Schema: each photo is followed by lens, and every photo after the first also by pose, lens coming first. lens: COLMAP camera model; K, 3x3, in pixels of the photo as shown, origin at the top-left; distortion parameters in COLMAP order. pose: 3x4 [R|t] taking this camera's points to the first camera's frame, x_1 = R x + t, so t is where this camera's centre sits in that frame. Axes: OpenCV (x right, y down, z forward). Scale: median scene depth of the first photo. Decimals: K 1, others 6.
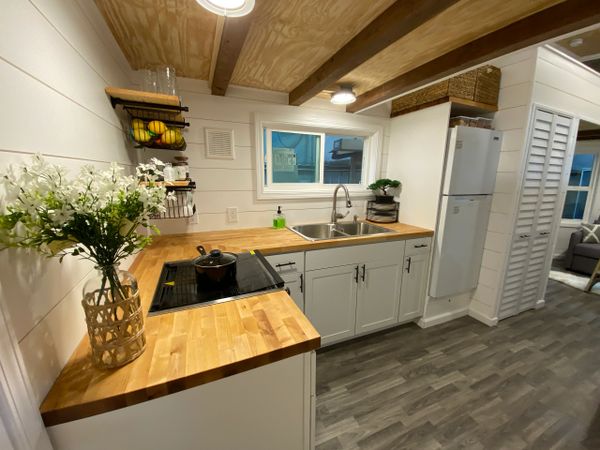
lens RADIAL K [[242.7, 0, 300.0], [0, 242.7, 225.0], [0, 0, 1]] dist [-0.001782, -0.012311]
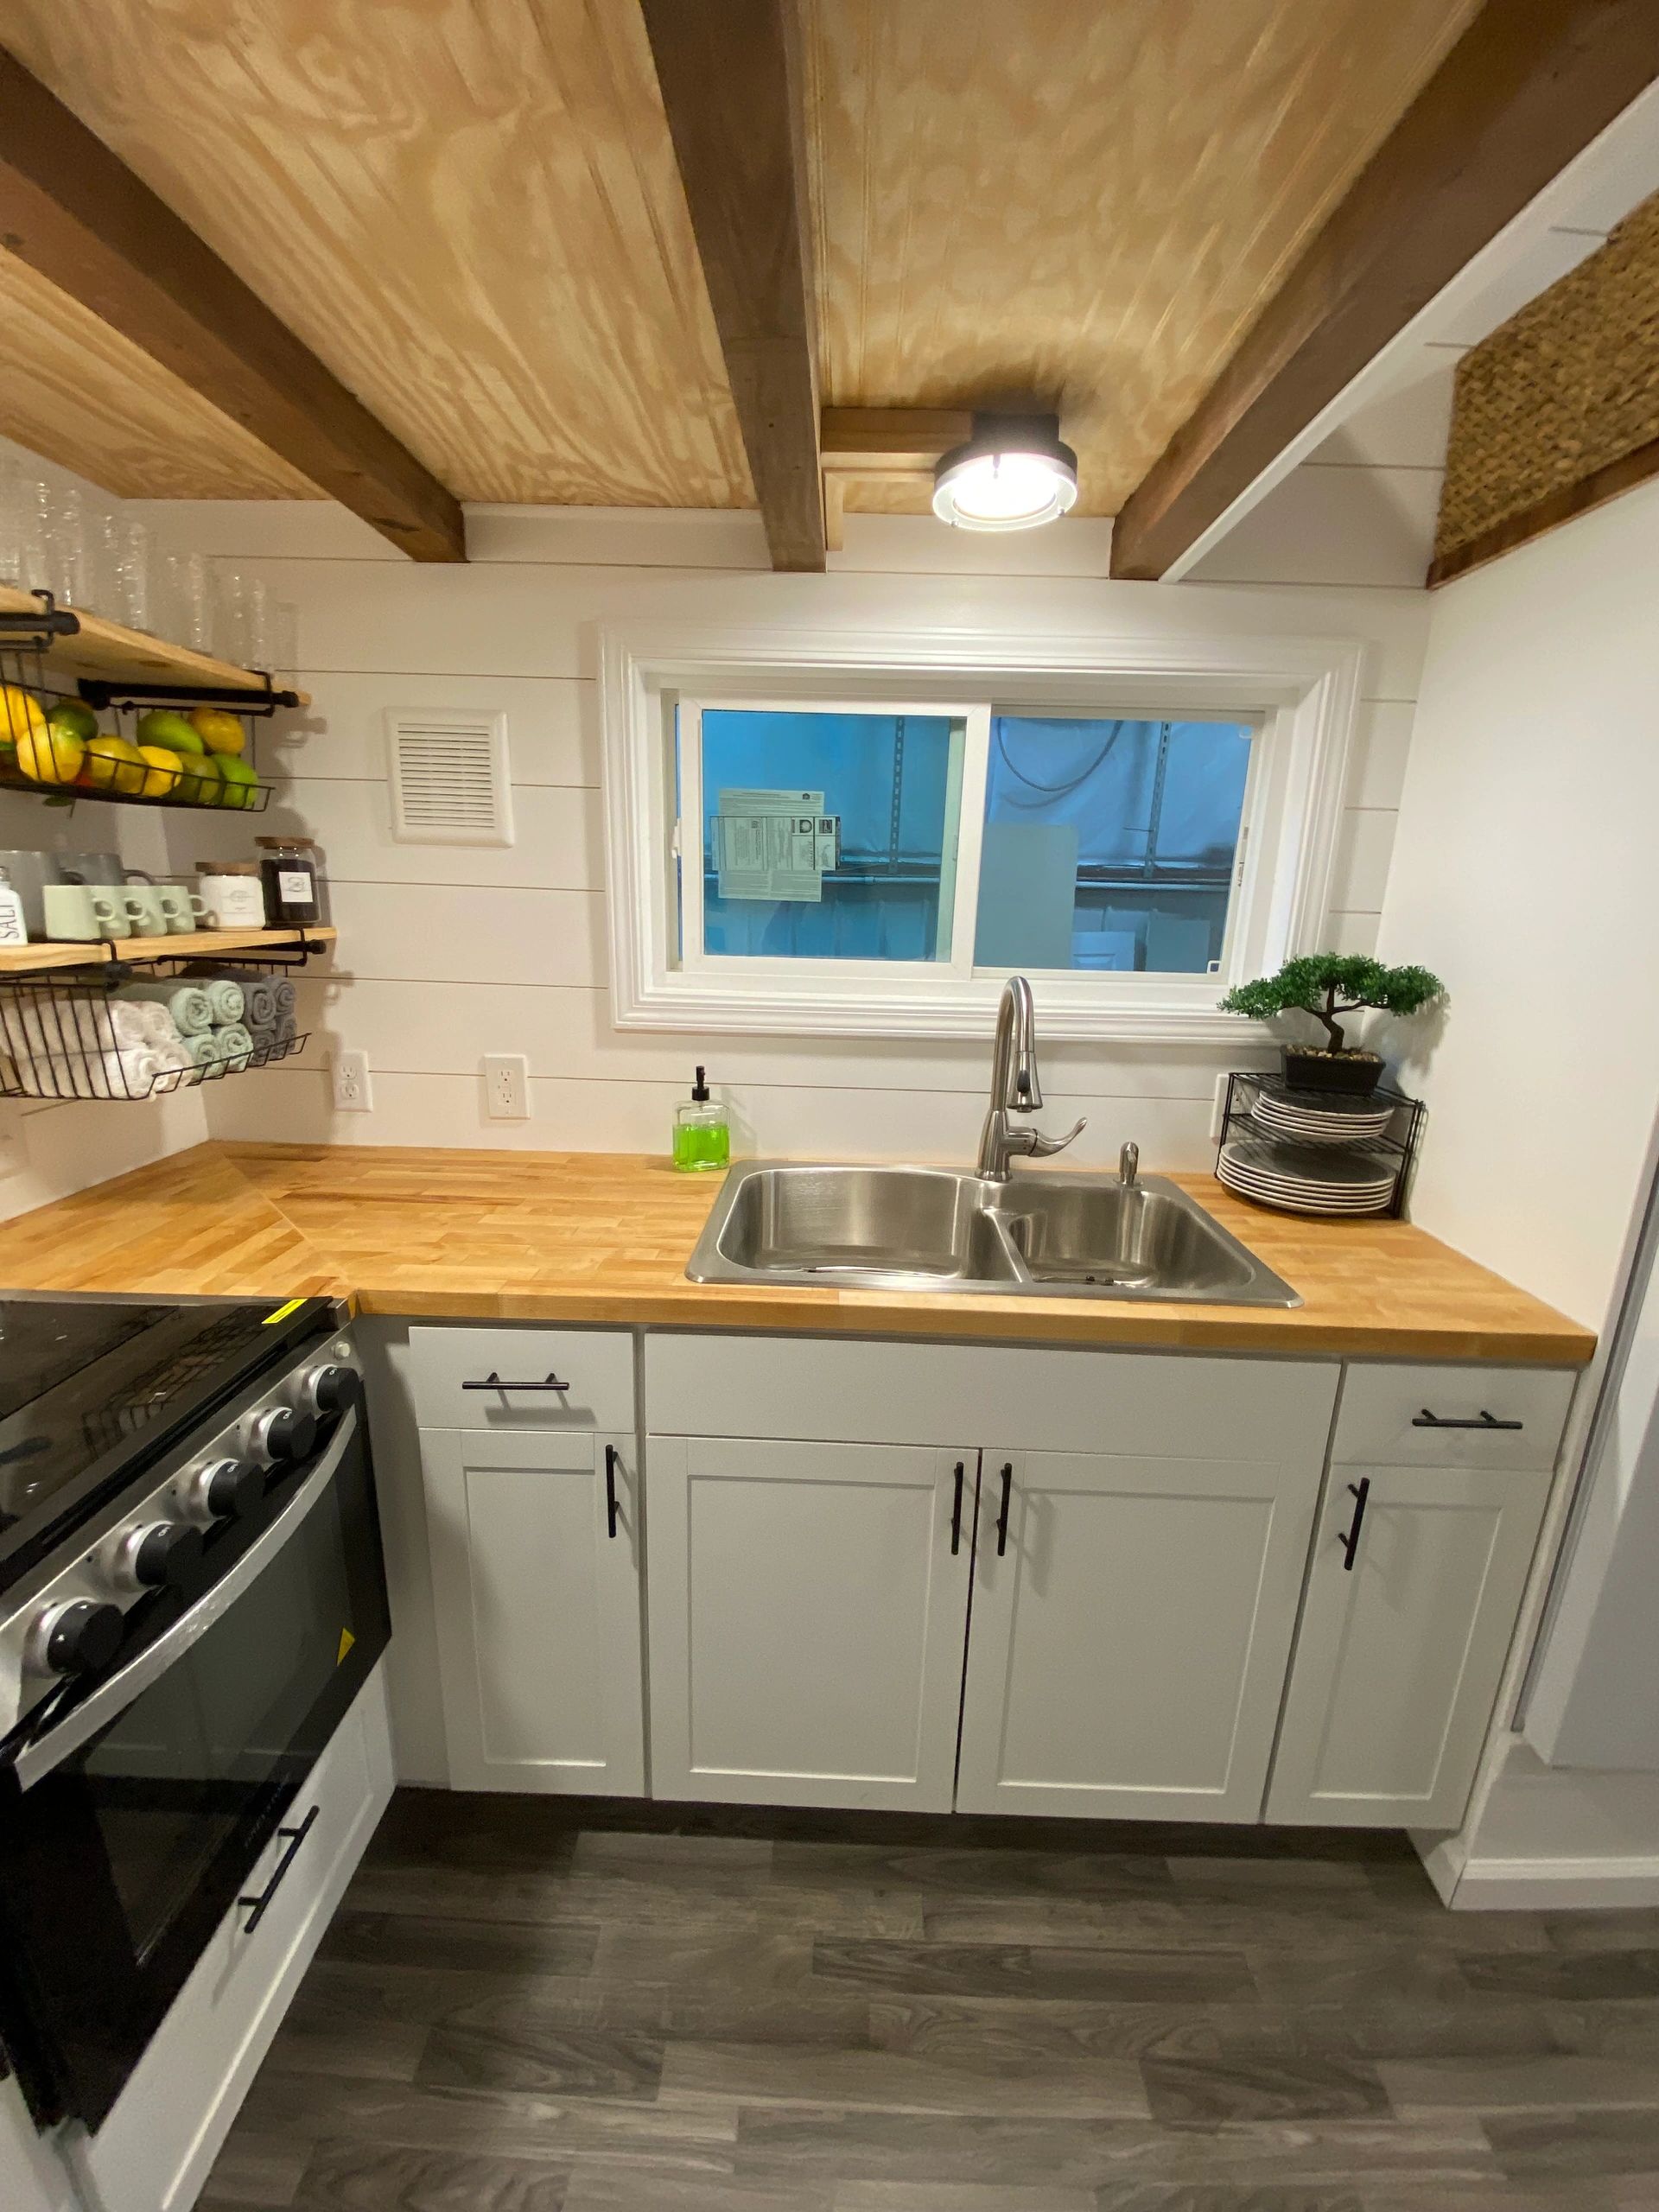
lens RADIAL K [[894.8, 0, 829.2], [0, 894.8, 1103.1], [0, 0, 1]] dist [-0.001782, -0.012311]
pose [[0.912338, 0.110369, -0.394281, 0.330090], [-0.101509, 0.993891, 0.043329, -0.092069], [0.396655, 0.000492, 0.917968, 0.333130]]
